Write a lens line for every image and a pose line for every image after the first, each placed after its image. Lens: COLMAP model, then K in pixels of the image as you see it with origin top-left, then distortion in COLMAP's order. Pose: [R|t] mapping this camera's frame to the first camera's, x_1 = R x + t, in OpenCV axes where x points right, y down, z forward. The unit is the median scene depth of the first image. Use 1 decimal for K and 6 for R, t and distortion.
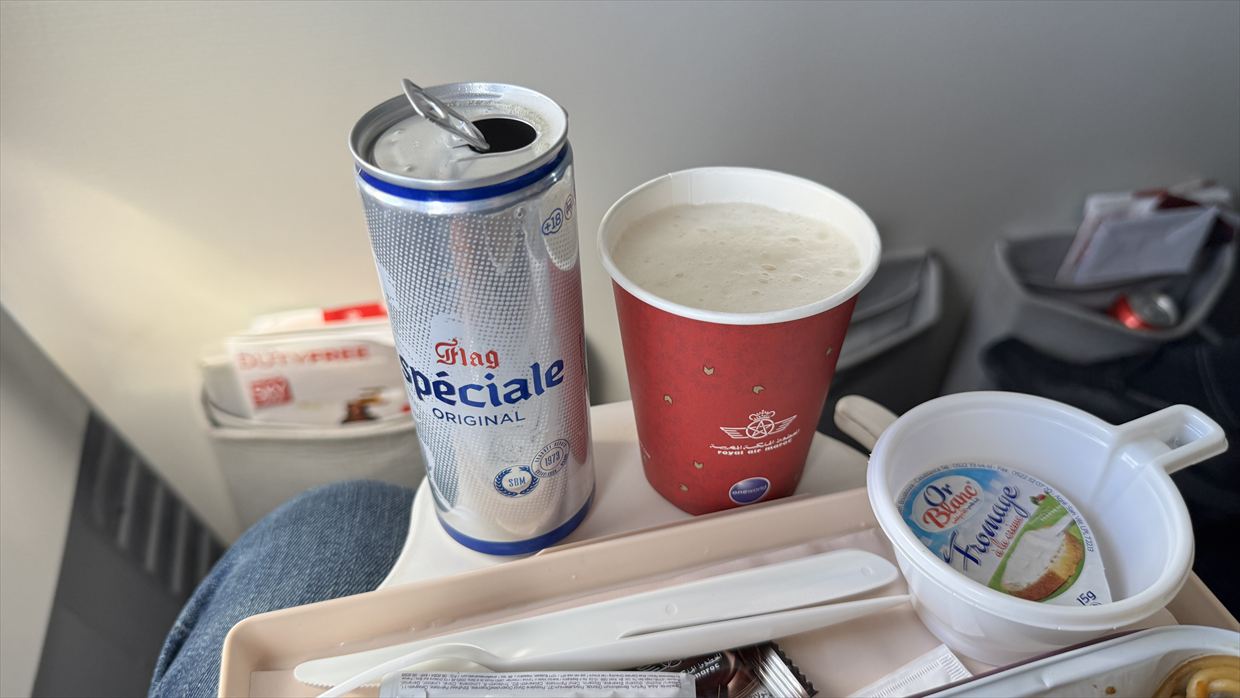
lens RADIAL K [[889.6, 0, 620.0], [0, 889.6, 349.0], [0, 0, 1]] dist [0.000626, -0.186540]
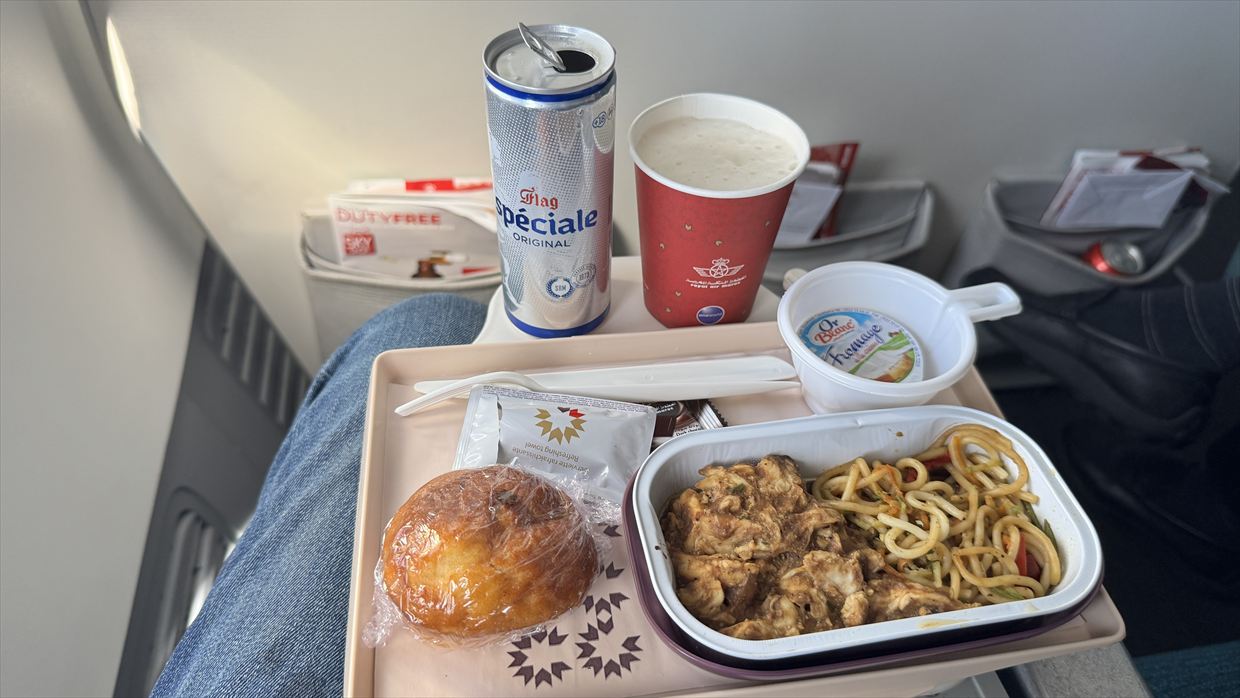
lens RADIAL K [[851.2, 0, 605.3], [0, 851.2, 373.6], [0, 0, 1]] dist [0.035791, -0.158251]
pose [[0.993118, 0.109478, -0.041610, 0.043605], [-0.102911, 0.985320, 0.136214, 0.087406], [0.055912, -0.130995, 0.989805, -0.523766]]
